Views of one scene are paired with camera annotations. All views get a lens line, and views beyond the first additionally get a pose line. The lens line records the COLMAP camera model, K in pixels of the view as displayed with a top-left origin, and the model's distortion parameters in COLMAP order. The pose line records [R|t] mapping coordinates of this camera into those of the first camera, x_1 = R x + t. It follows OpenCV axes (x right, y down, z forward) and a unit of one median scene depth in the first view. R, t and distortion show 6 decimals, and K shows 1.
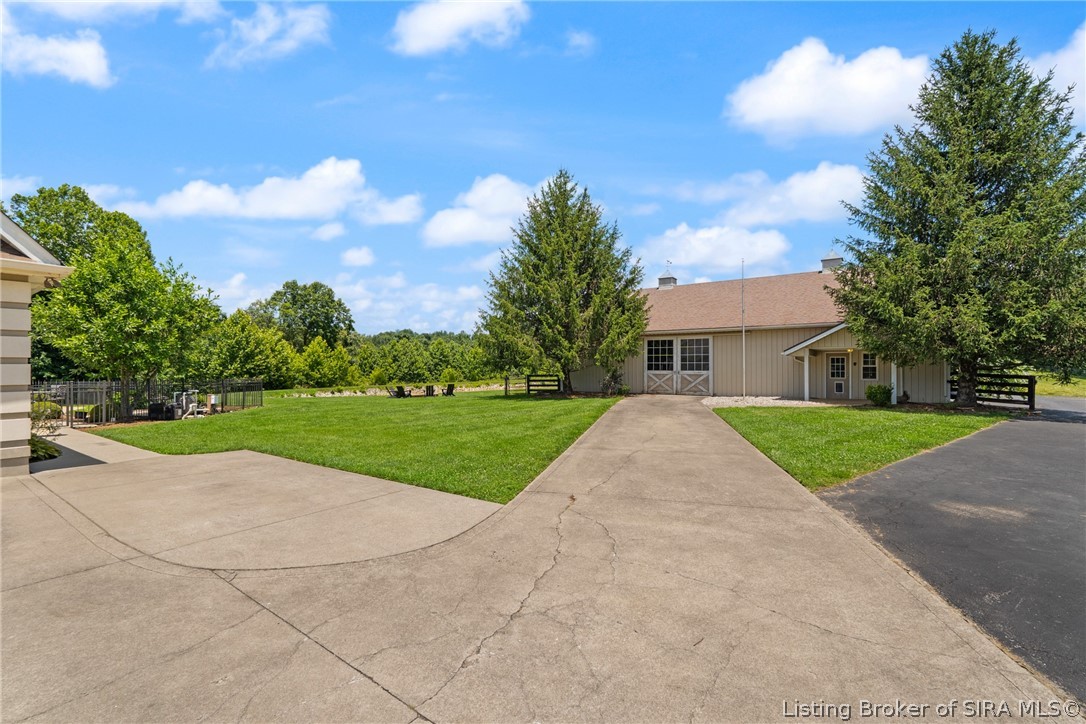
lens RADIAL K [[479.1, 0, 541.5], [0, 479.1, 363.2], [0, 0, 1]] dist [0.000093, -0.000060]
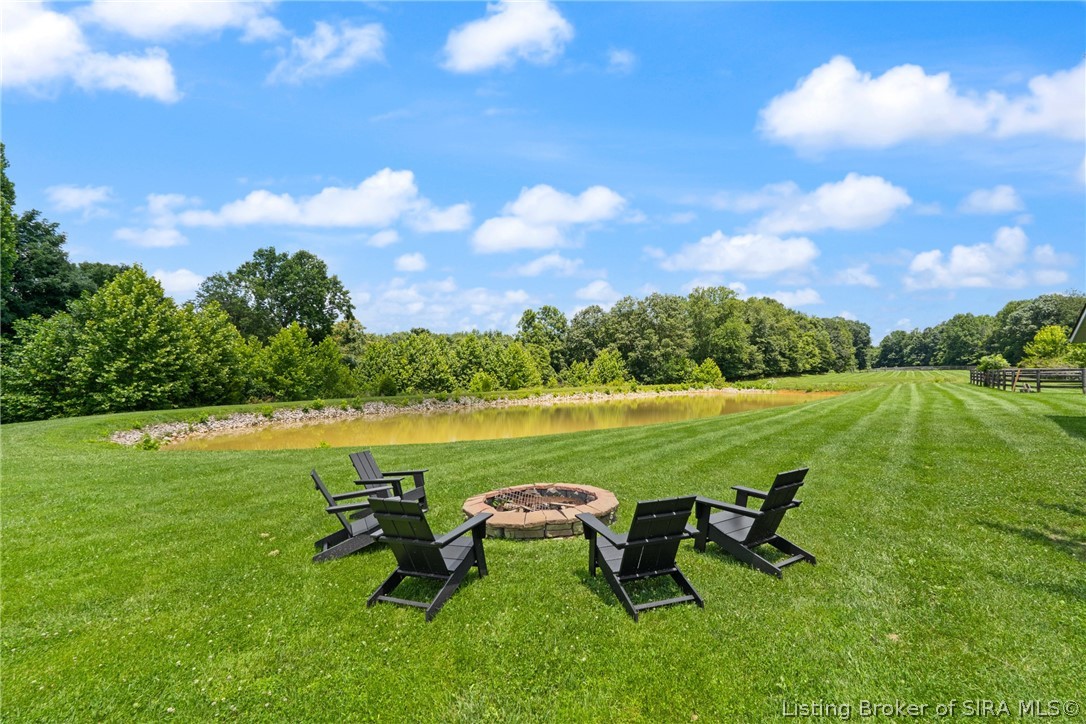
lens RADIAL K [[479.1, 0, 541.6], [0, 479.1, 364.1], [0, 0, 1]] dist [0.000093, -0.000060]
pose [[1.000000, 0.000727, 0.000206, -0.094660], [-0.000727, 1.000000, -0.000008, 0.002279], [-0.000206, 0.000008, 1.000000, -0.058703]]
